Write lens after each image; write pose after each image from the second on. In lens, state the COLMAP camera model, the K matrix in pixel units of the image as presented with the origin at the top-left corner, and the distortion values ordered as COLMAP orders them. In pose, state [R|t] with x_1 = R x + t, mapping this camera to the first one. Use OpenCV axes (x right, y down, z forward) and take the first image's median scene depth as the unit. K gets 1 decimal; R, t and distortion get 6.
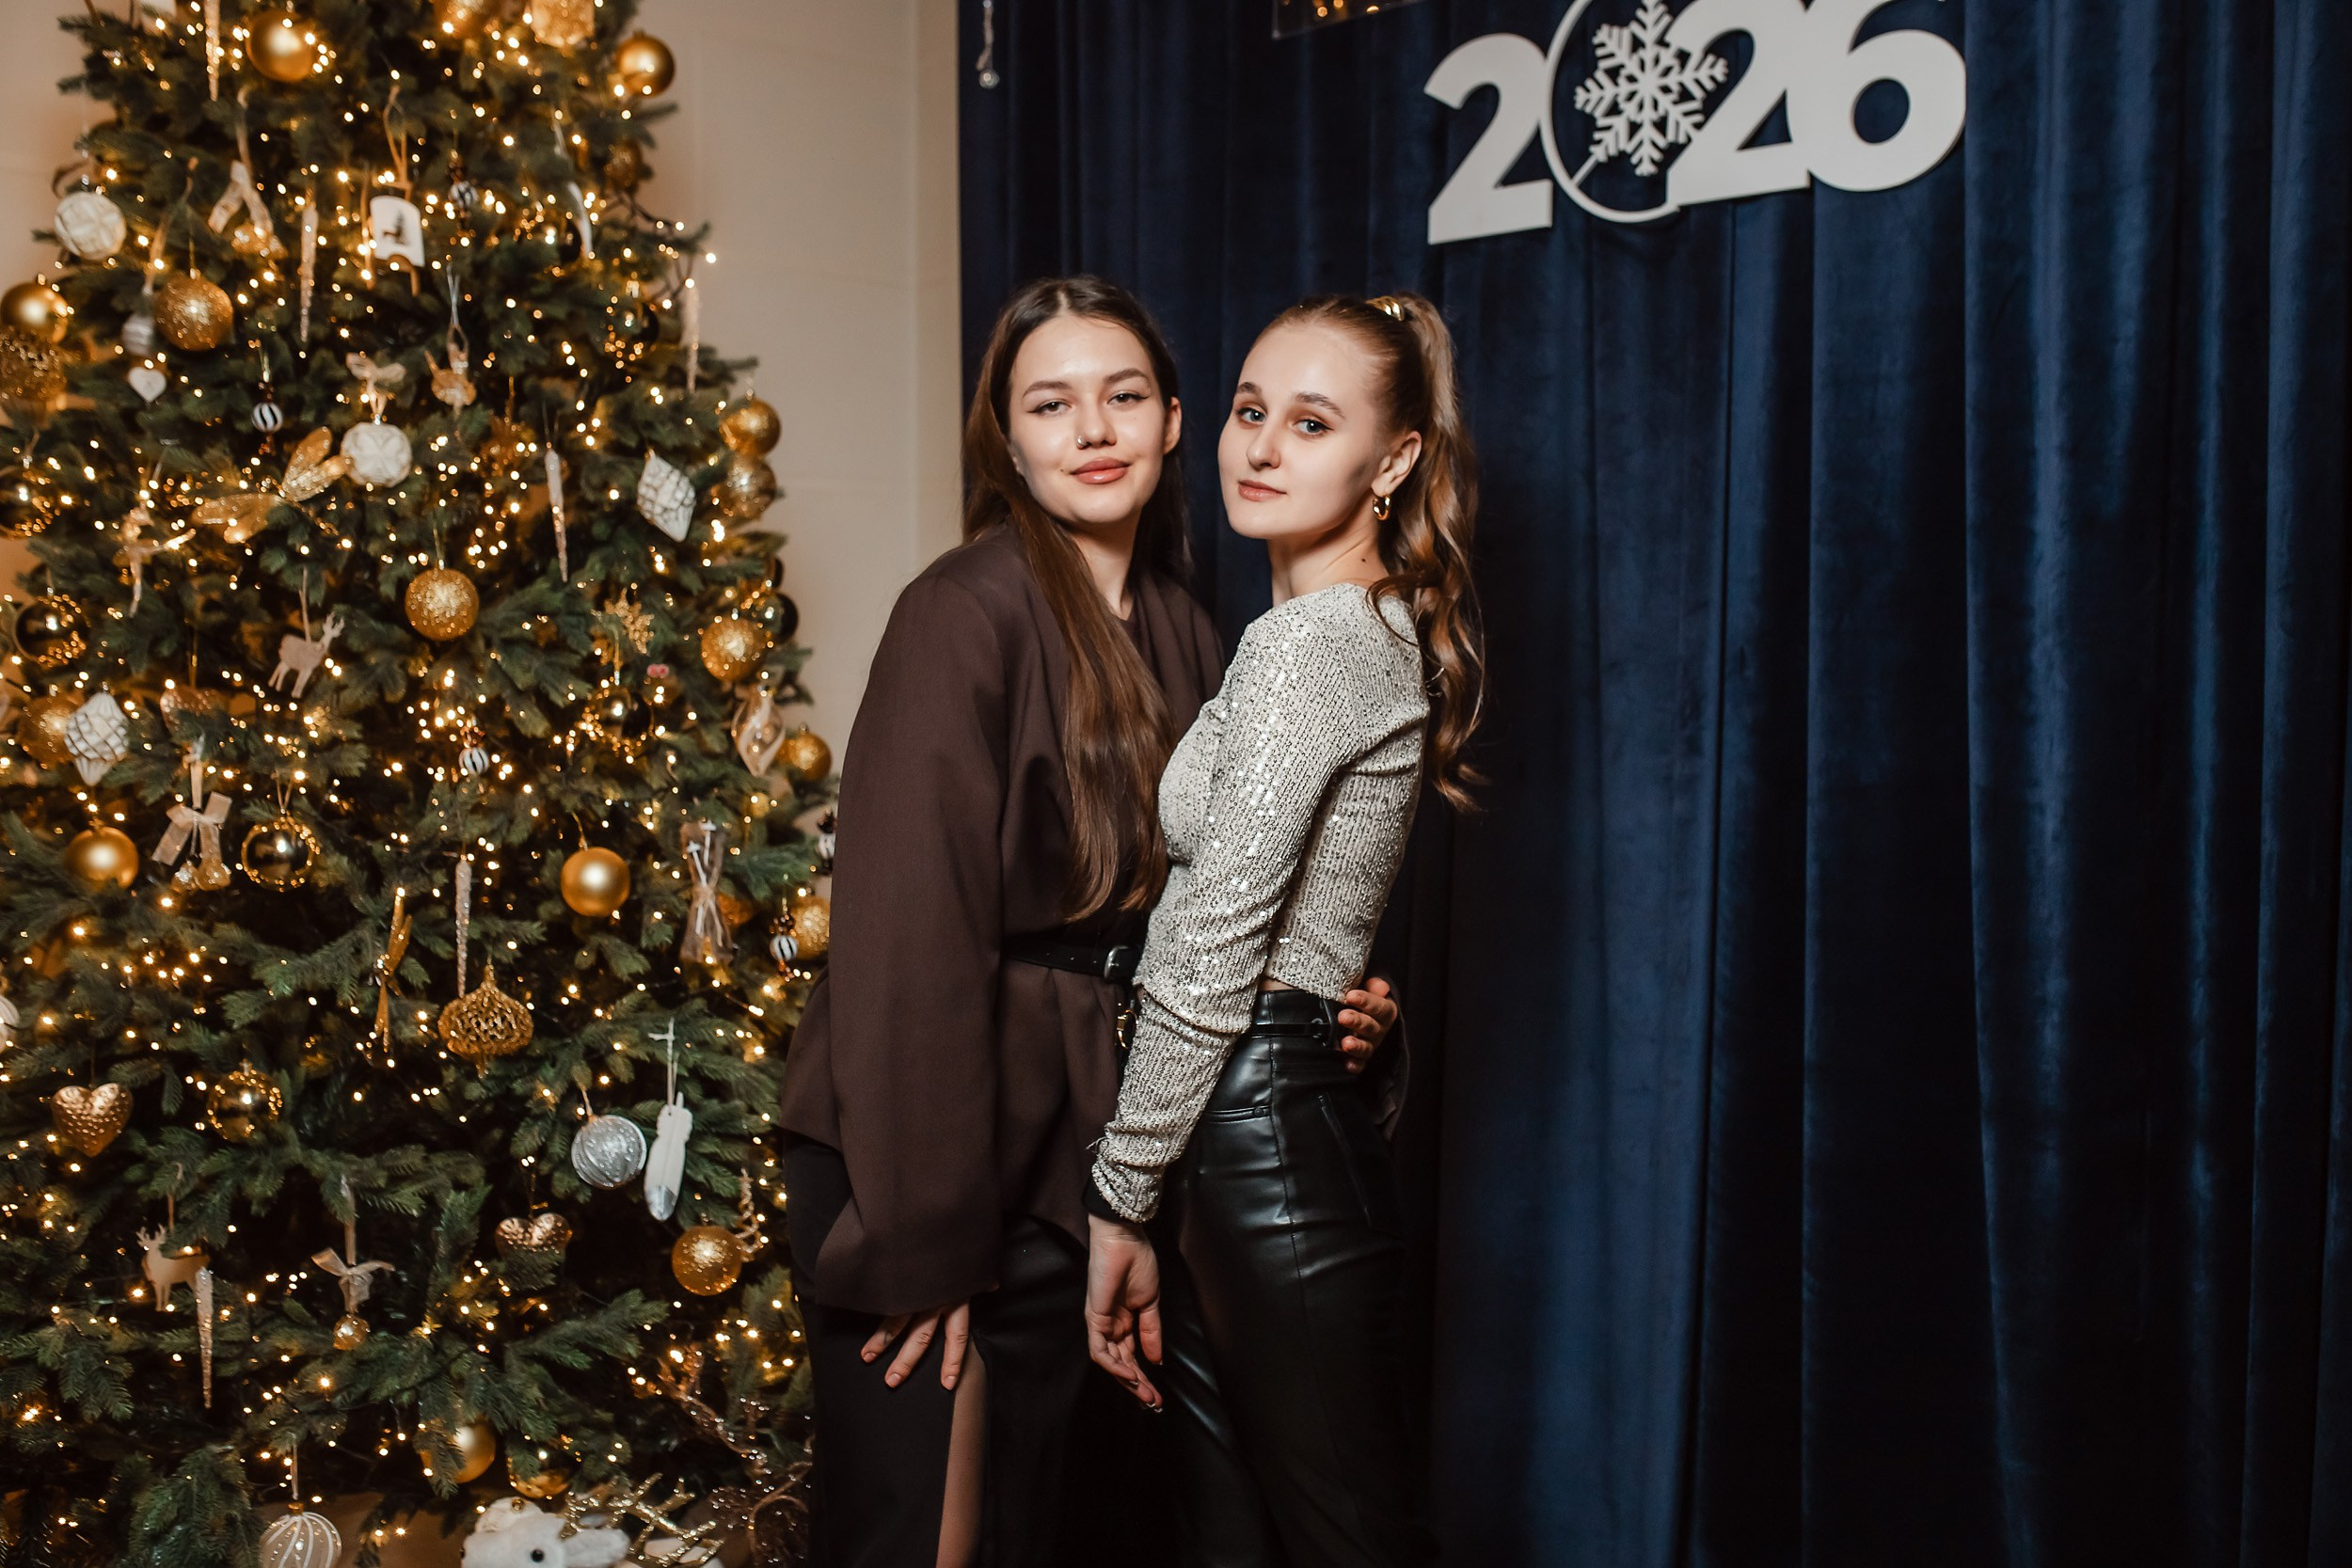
lens RADIAL K [[2265.2, 0, 1181.9], [0, 2265.2, 785.4], [0, 0, 1]] dist [-0.042501, 0.067892]
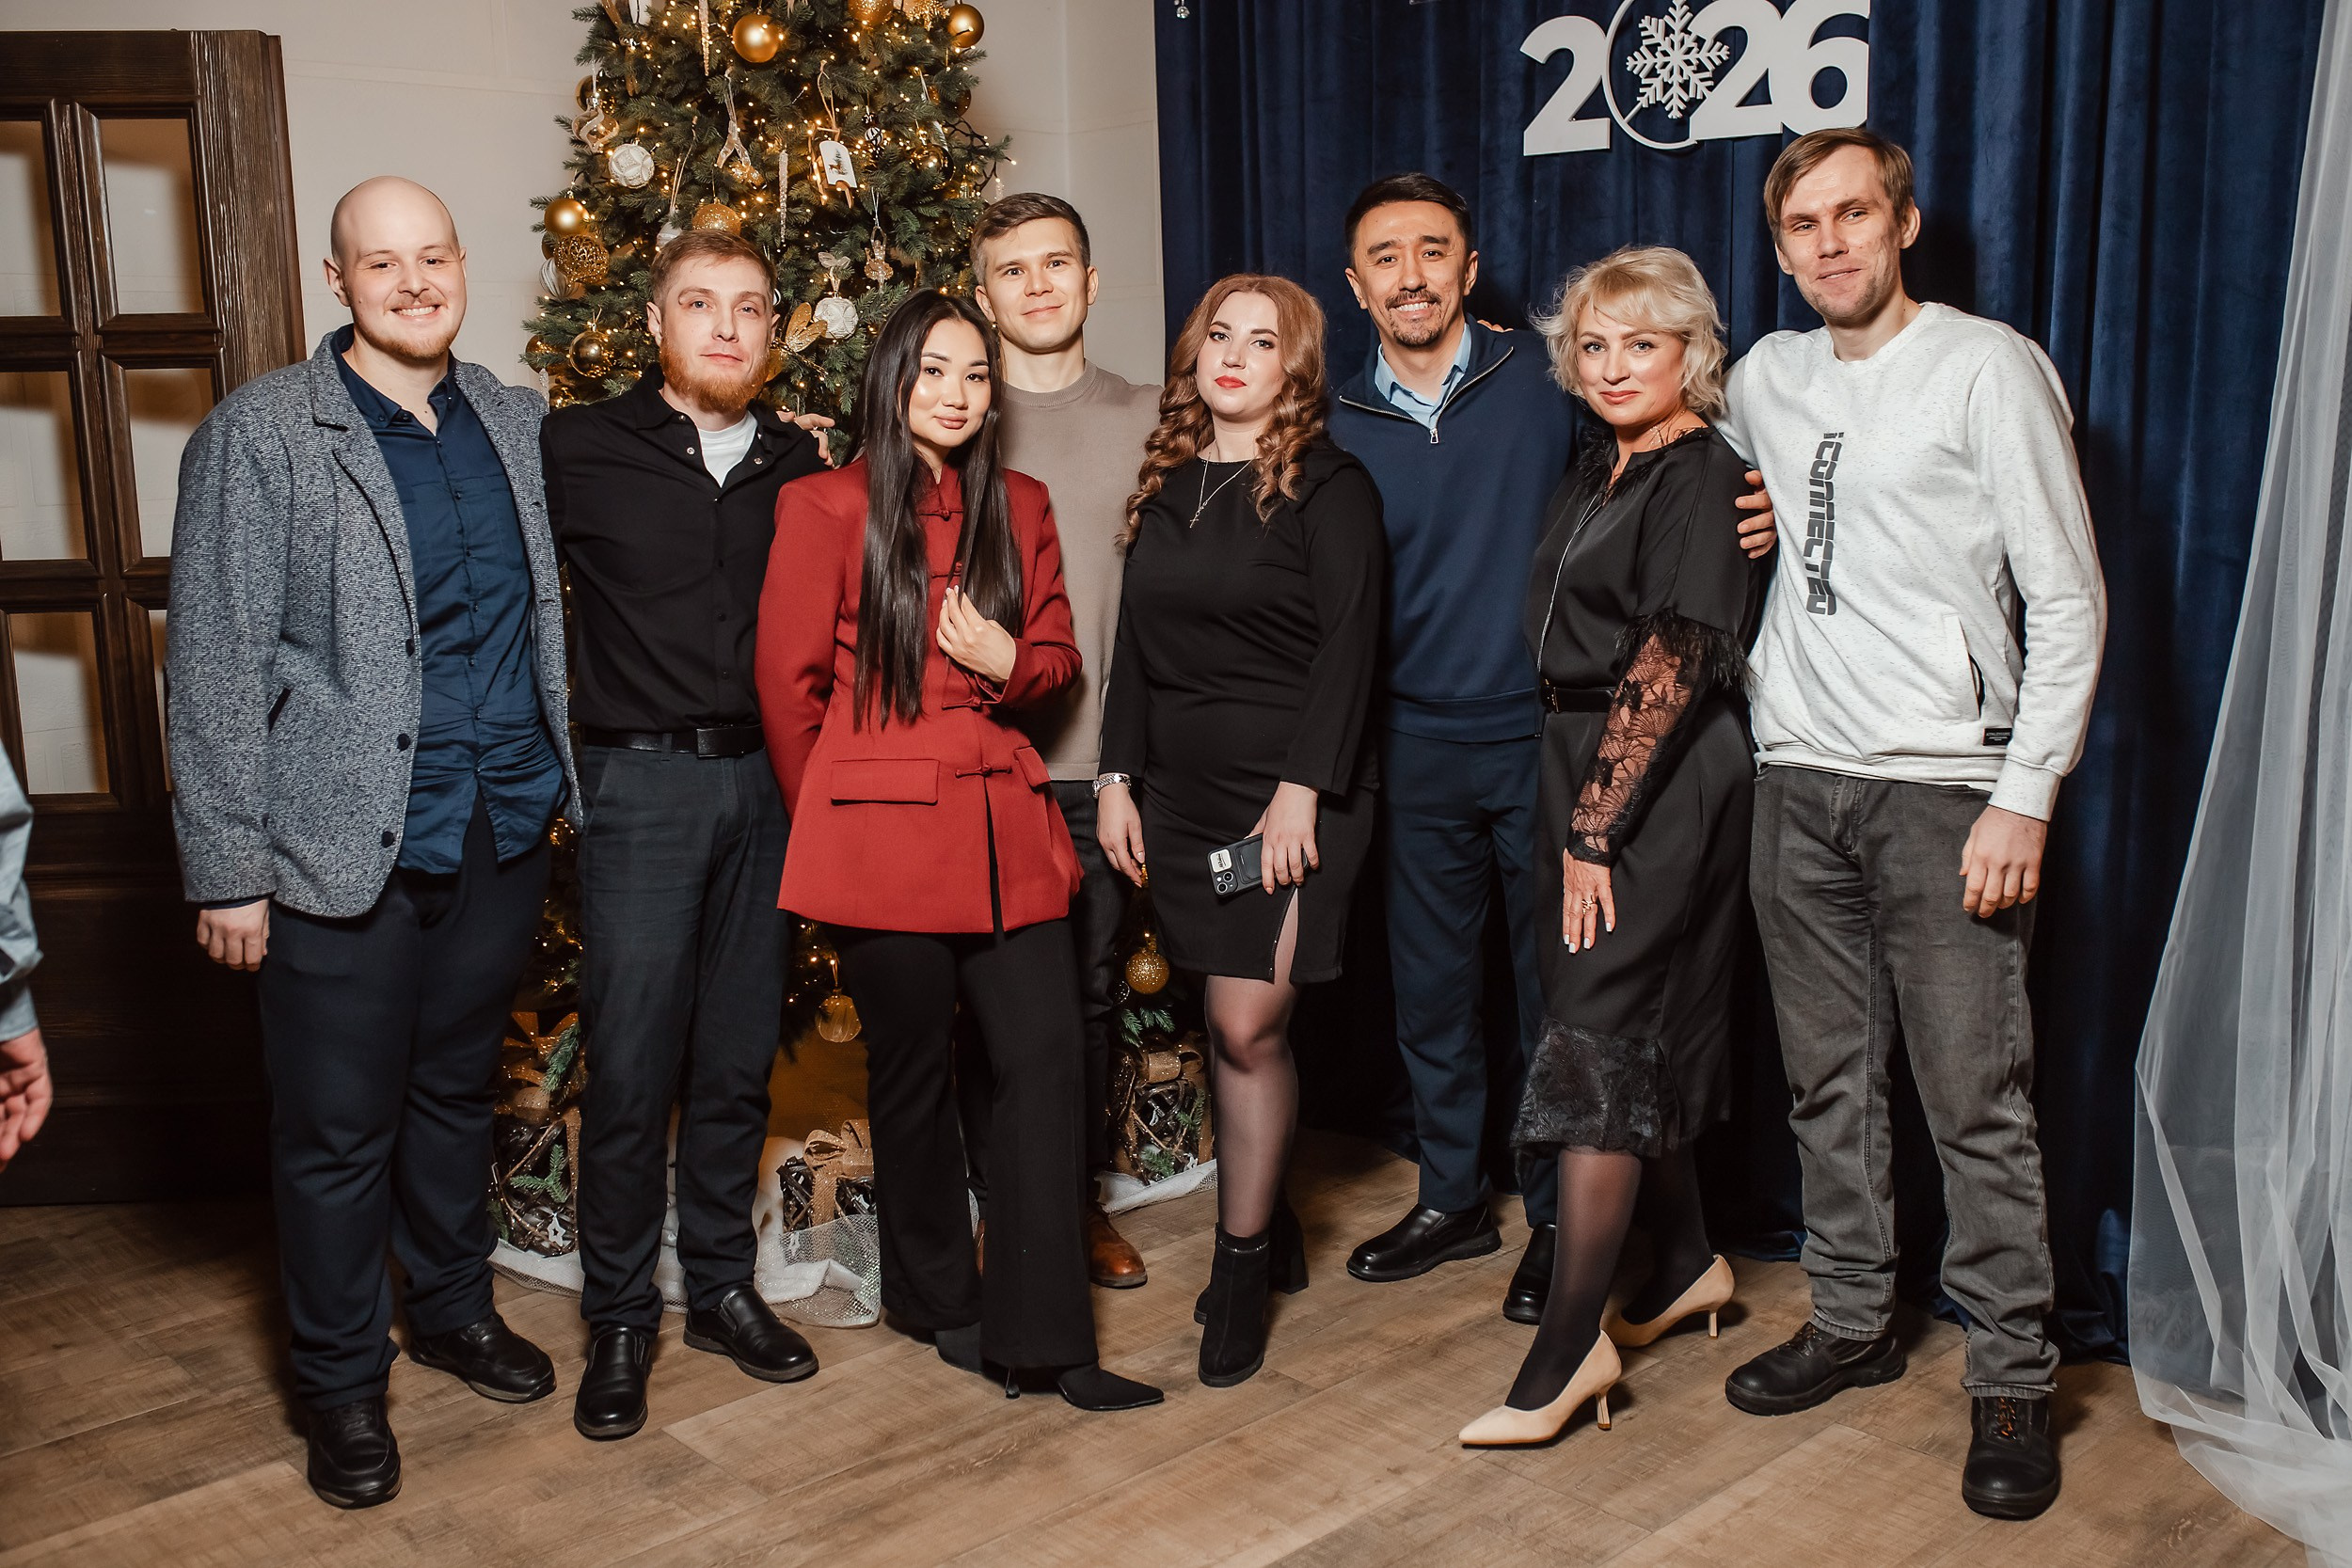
lens RADIAL K [[2265.2, 0, 1181.9], [0, 2265.2, 785.4], [0, 0, 1]] dist [-0.042501, 0.067892]
pose [[0.999324, -0.027276, 0.024667, -0.175583], [0.024227, 0.992904, 0.116421, -0.007319], [-0.027668, -0.115744, 0.992894, -0.553356]]
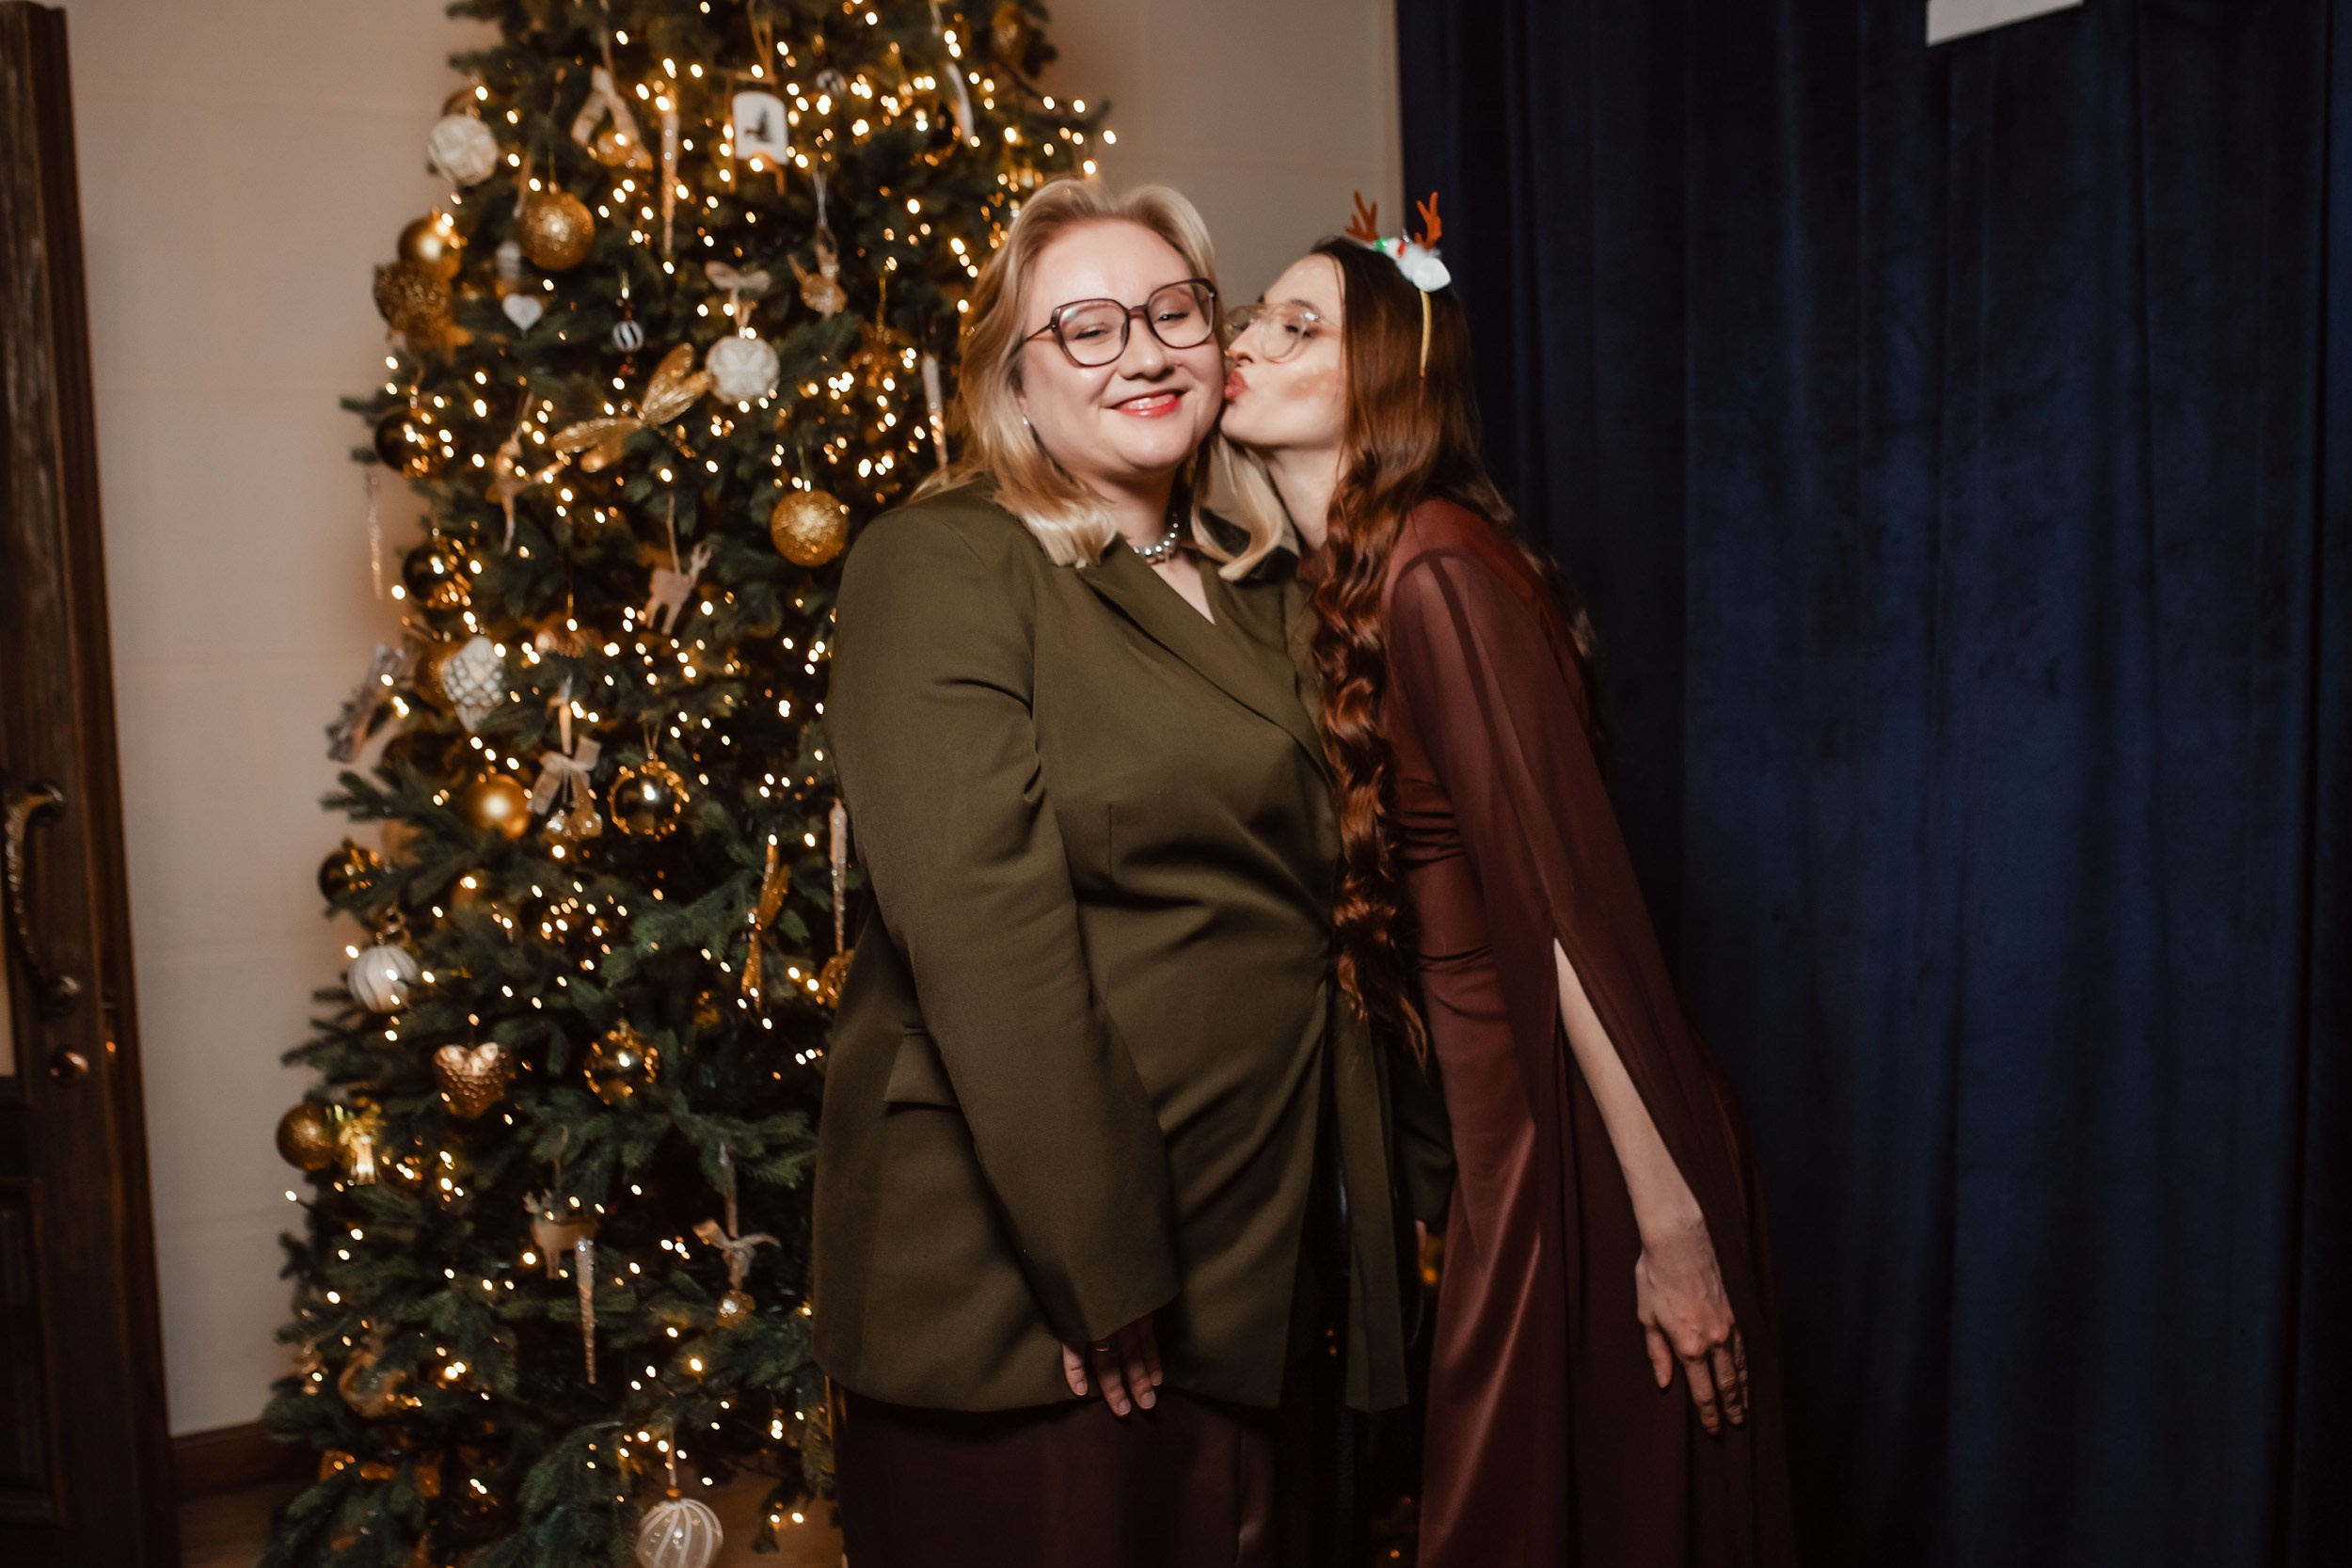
lens RADIAL K [[2265.2, 0, 1181.9], [0, 2265.2, 785.4], [0, 0, 1]] dist [-0.042501, 0.067892]
pose [[0.970367, -0.014129, -0.241223, 0.042006], [0.021827, 0.999333, 0.029267, 0.001044], [0.240649, -0.033665, 0.970028, 0.136540]]
